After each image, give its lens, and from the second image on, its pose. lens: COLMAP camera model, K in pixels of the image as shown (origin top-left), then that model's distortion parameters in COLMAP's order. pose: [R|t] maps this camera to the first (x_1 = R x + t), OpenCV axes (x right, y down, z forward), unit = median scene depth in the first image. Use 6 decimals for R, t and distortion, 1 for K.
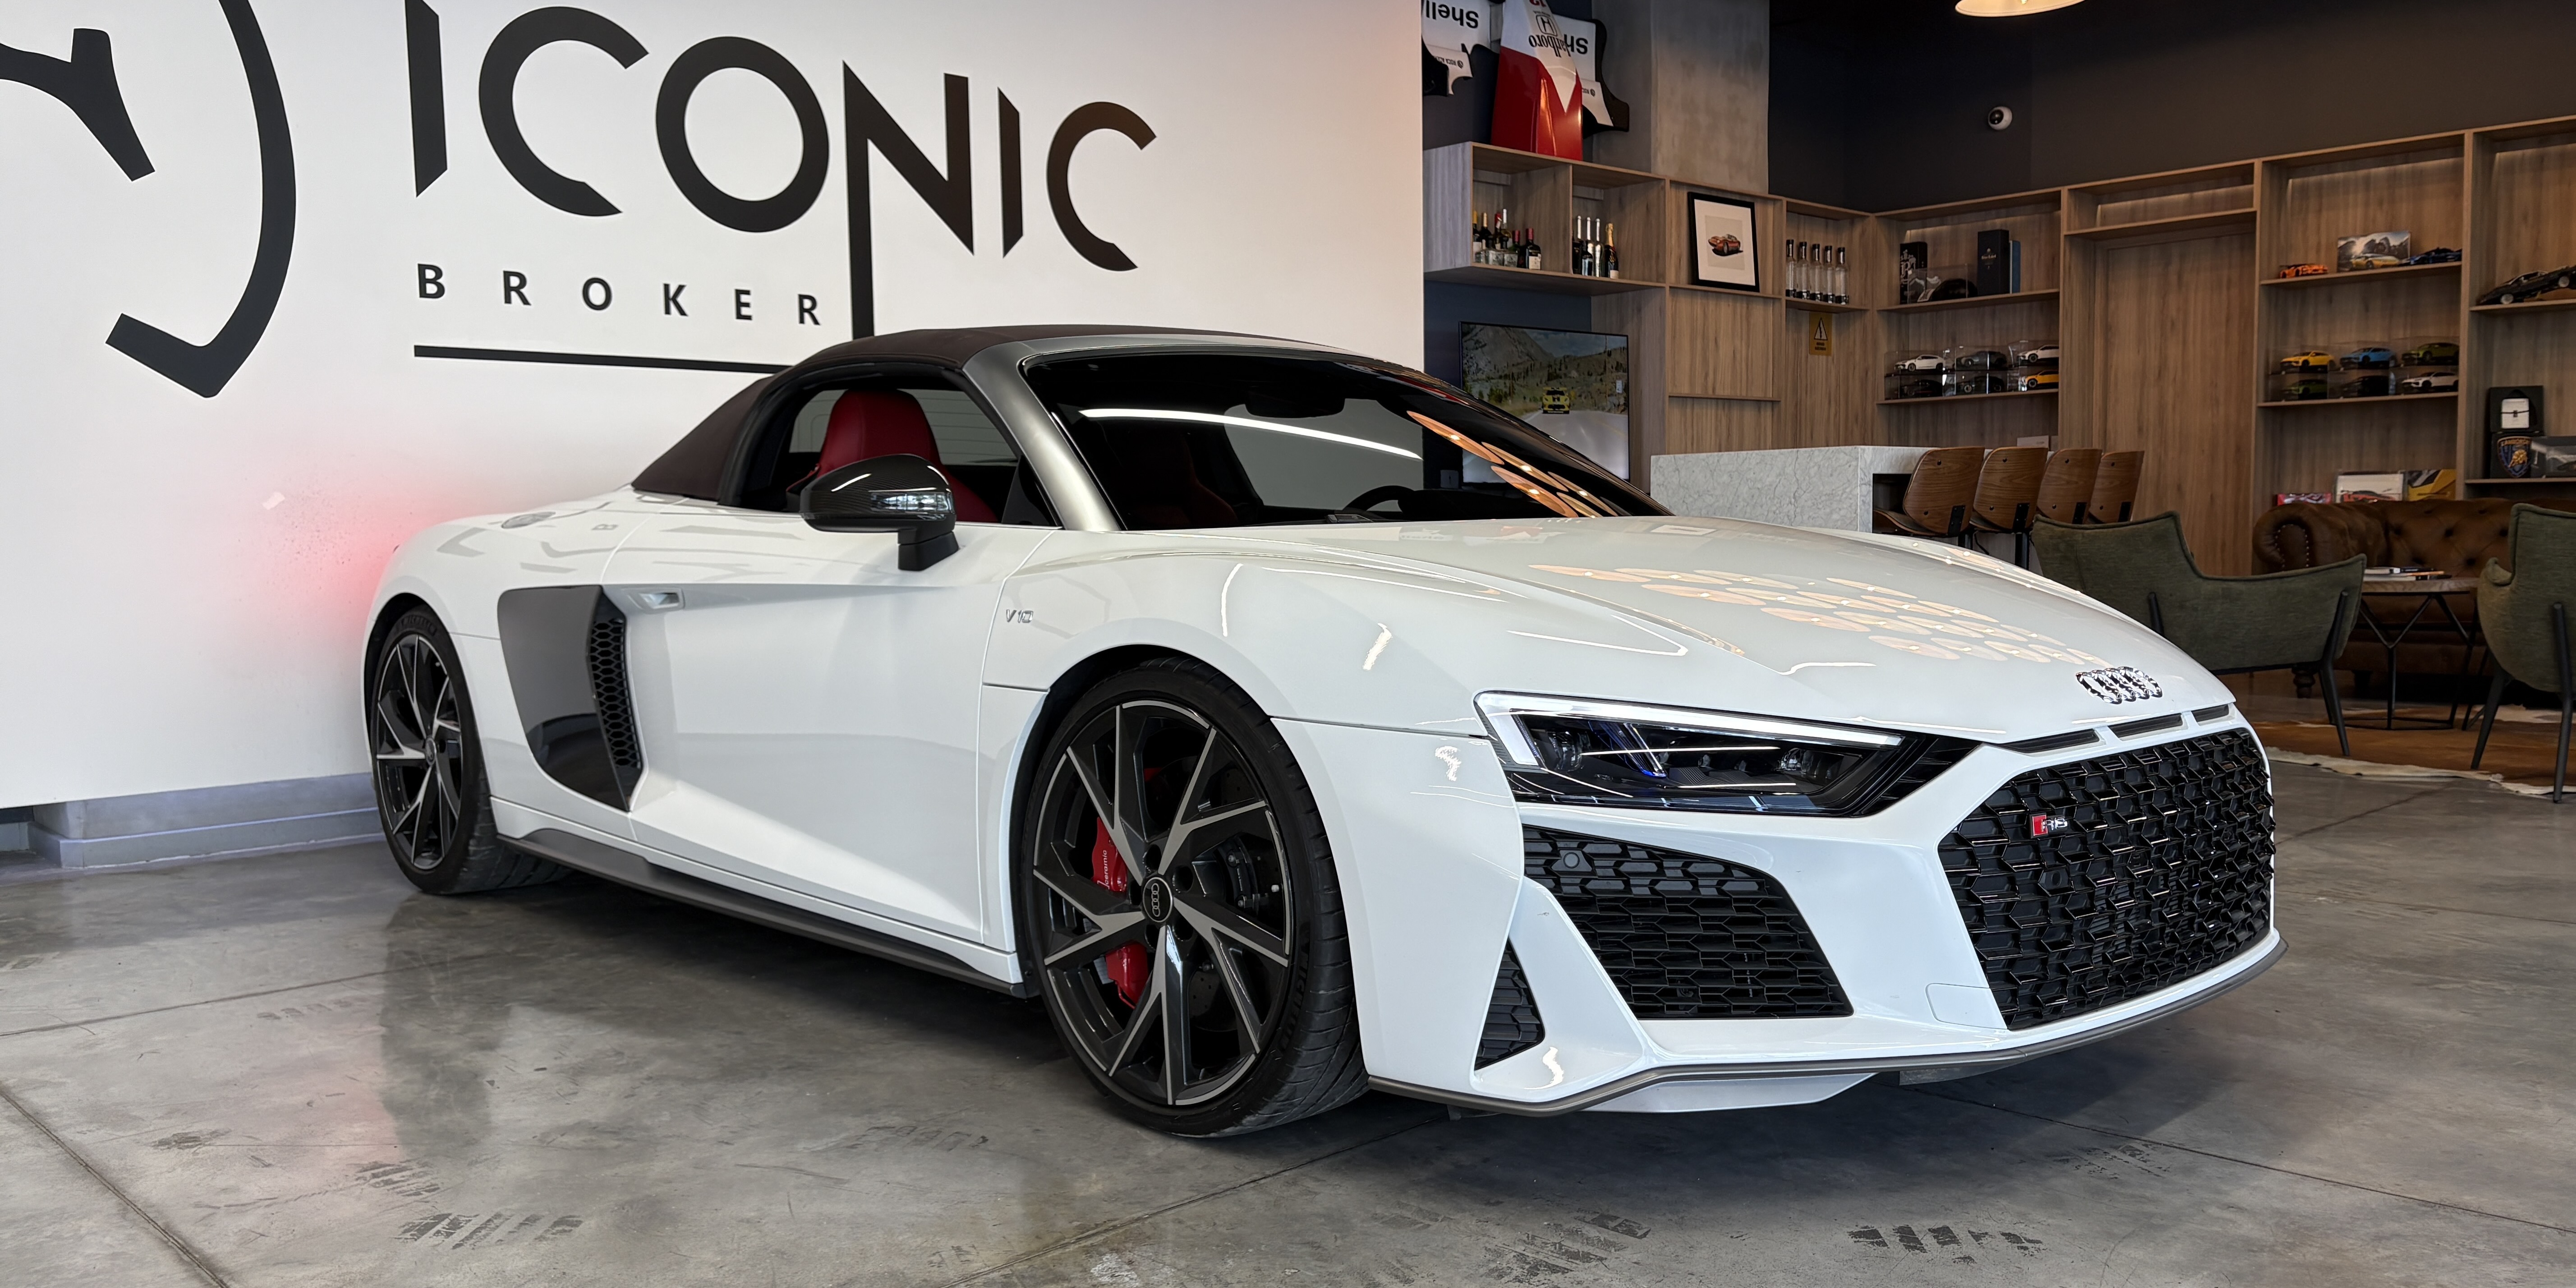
lens RADIAL K [[1948.4, 0, 1273.0], [0, 1948.4, 648.9], [0, 0, 1]] dist [0.003830, 0.004556]
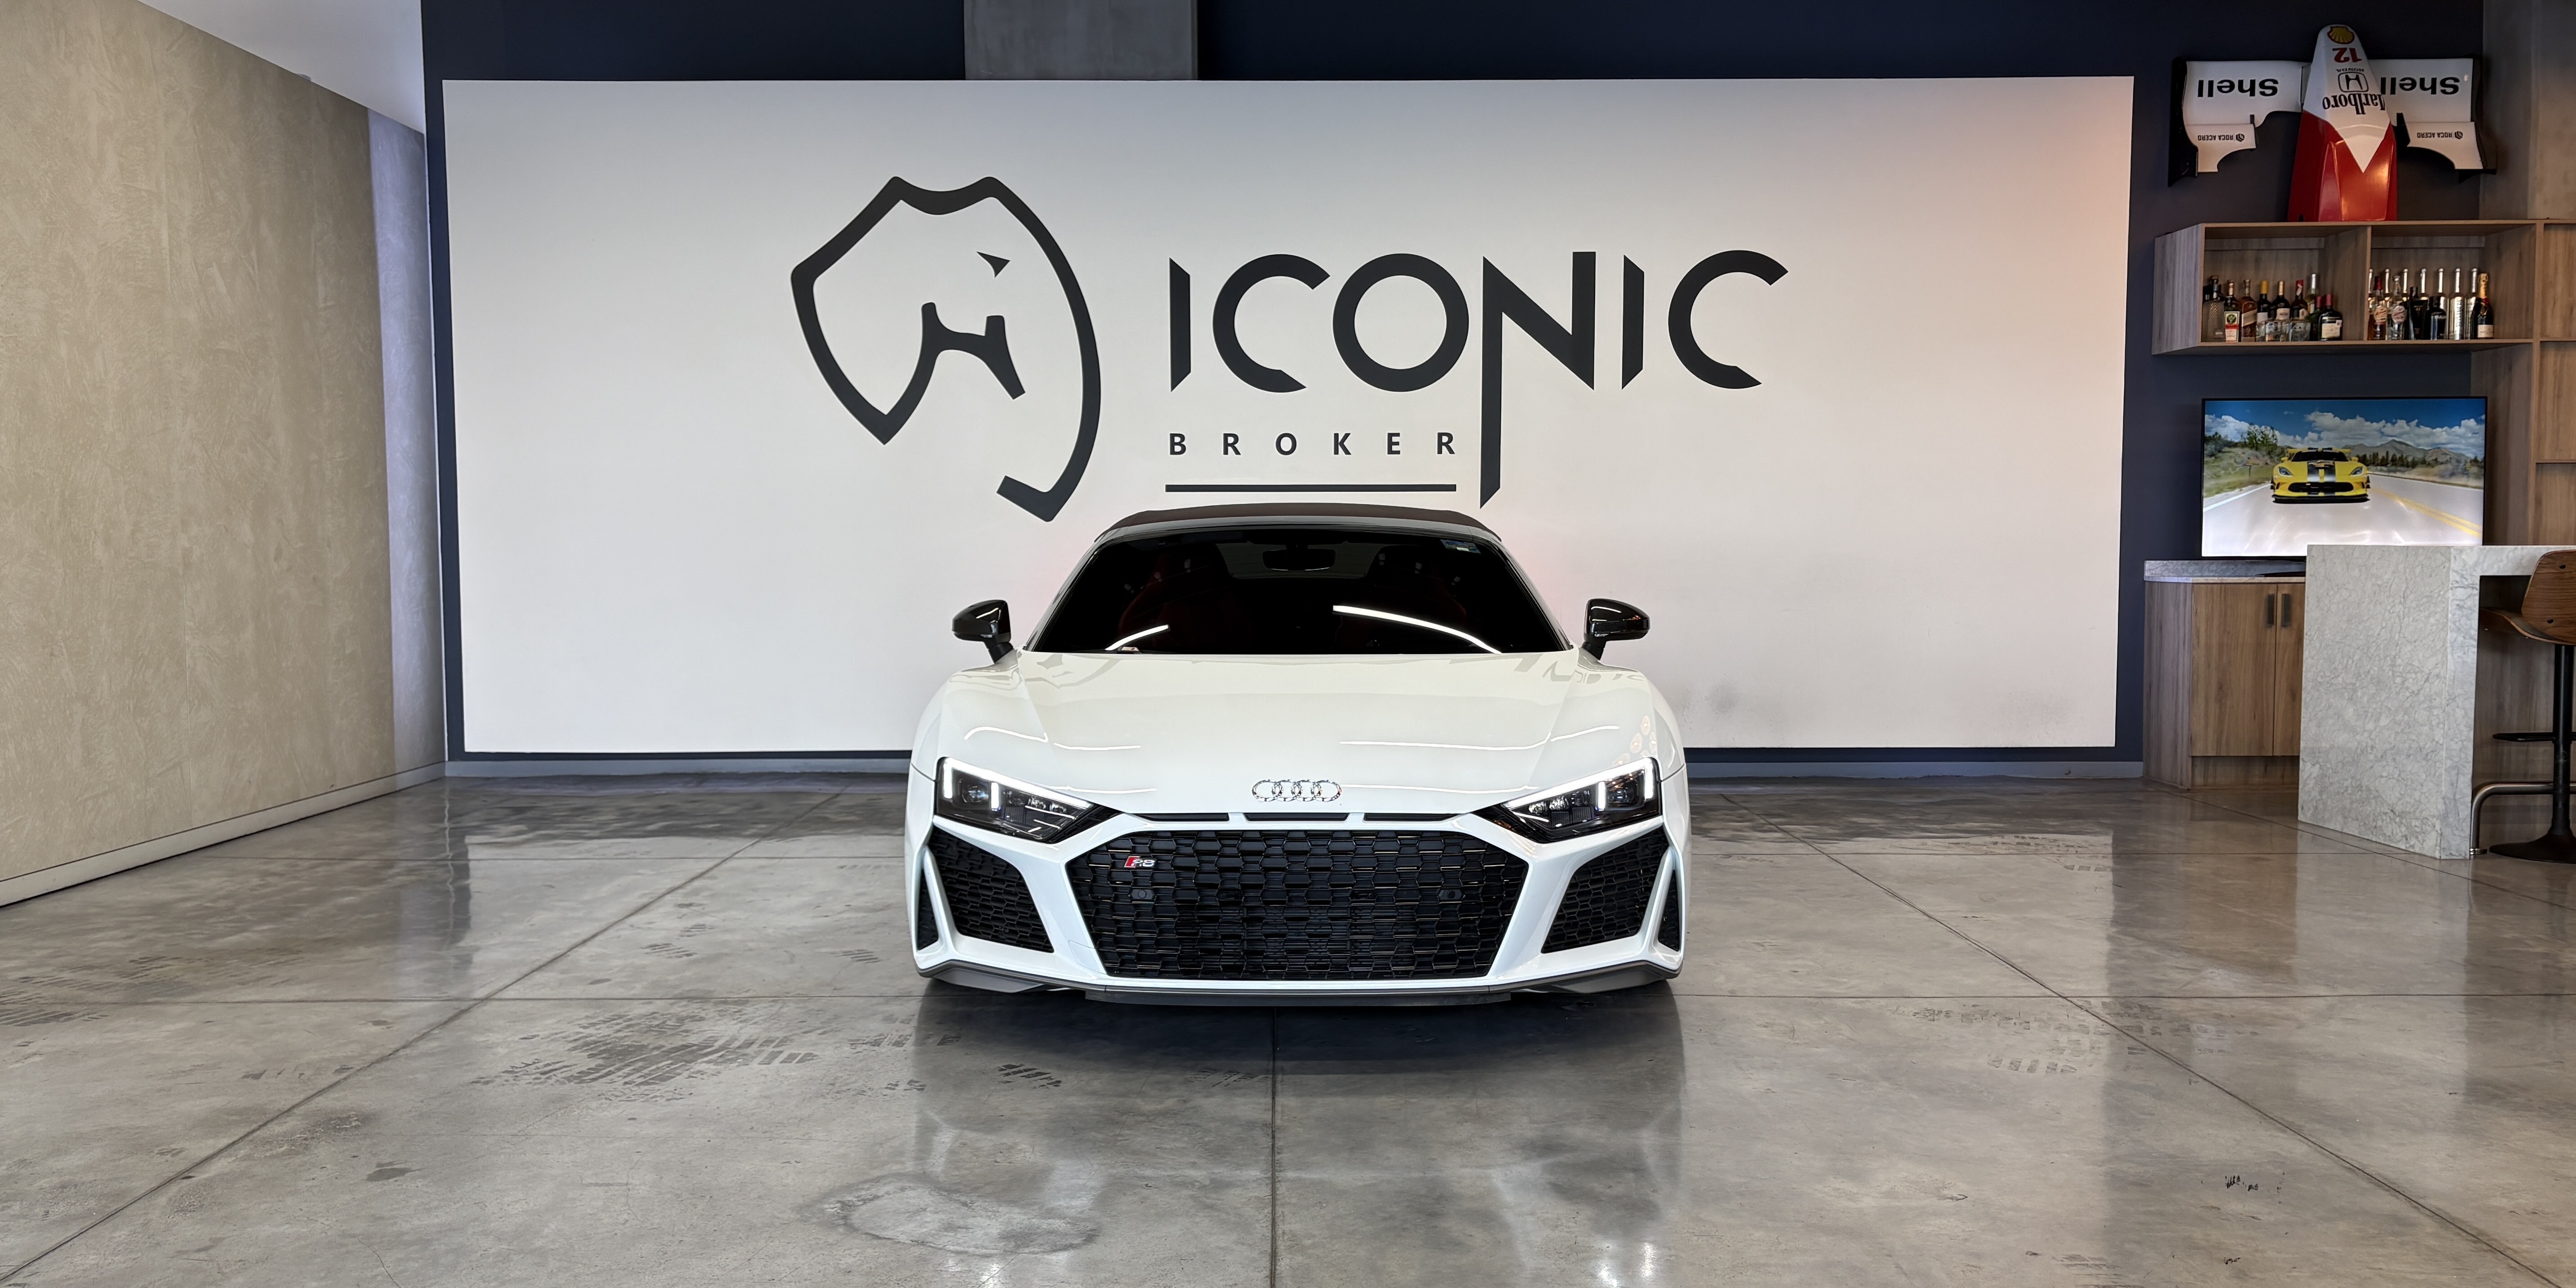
lens RADIAL K [[1972.3, 0, 1336.6], [0, 1972.3, 652.3], [0, 0, 1]] dist [0.037978, -0.089626]
pose [[0.732558, 0.051896, -0.678723, 0.571803], [-0.049914, 0.998501, 0.022474, -0.048389], [0.678872, 0.017414, 0.734050, -0.056872]]
